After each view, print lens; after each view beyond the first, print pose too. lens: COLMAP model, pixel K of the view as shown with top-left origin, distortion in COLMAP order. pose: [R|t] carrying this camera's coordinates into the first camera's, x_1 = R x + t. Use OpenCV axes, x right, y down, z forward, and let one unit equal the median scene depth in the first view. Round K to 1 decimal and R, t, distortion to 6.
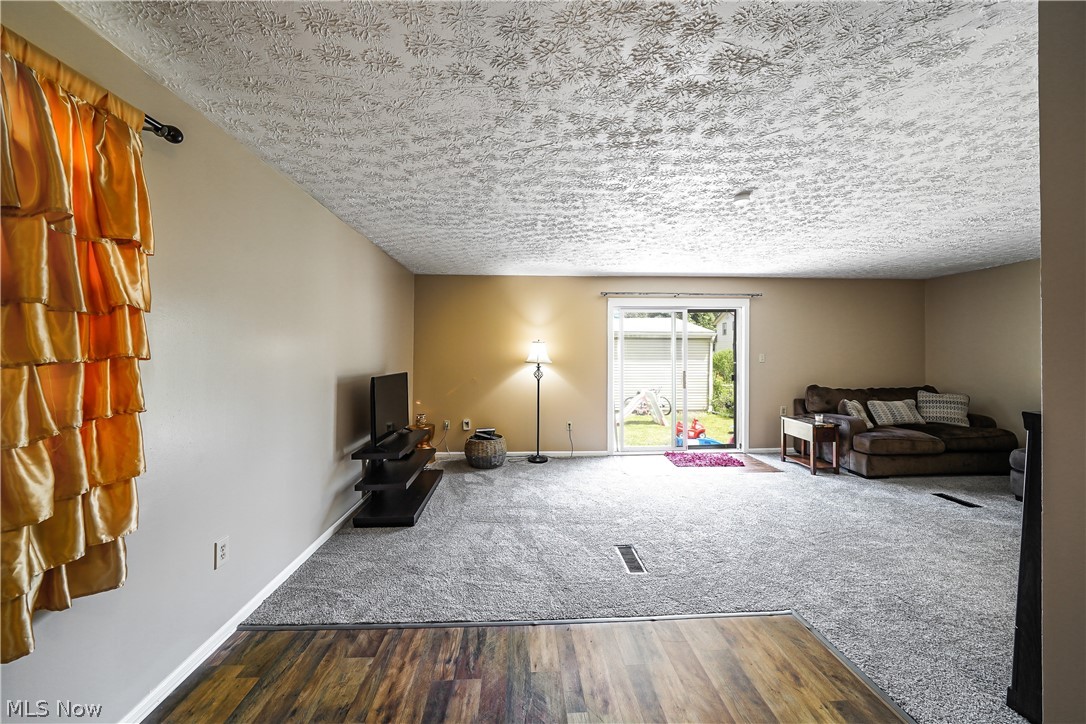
lens RADIAL K [[375.8, 0, 545.9], [0, 375.8, 357.1], [0, 0, 1]] dist [-0.007933, 0.000032]
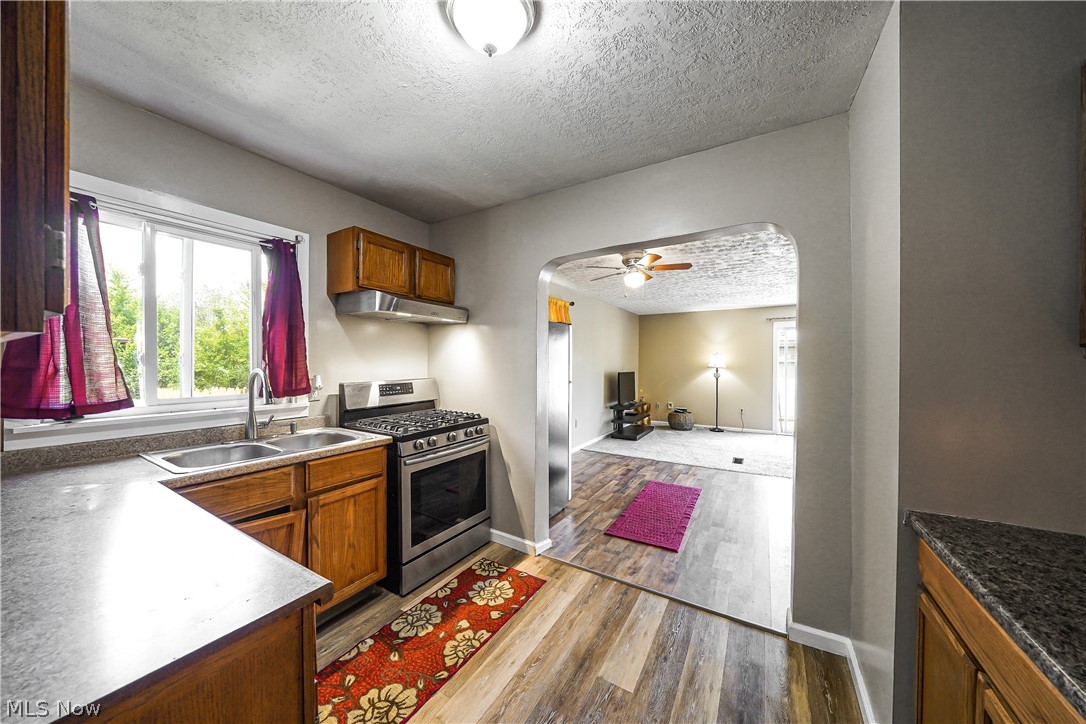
lens RADIAL K [[375.8, 0, 544.1], [0, 375.8, 363.1], [0, 0, 1]] dist [-0.007933, 0.000032]
pose [[0.825049, -0.003811, -0.565048, 0.300234], [-0.002949, 0.999935, -0.011051, 0.018990], [0.565053, 0.010784, 0.824984, -0.760980]]
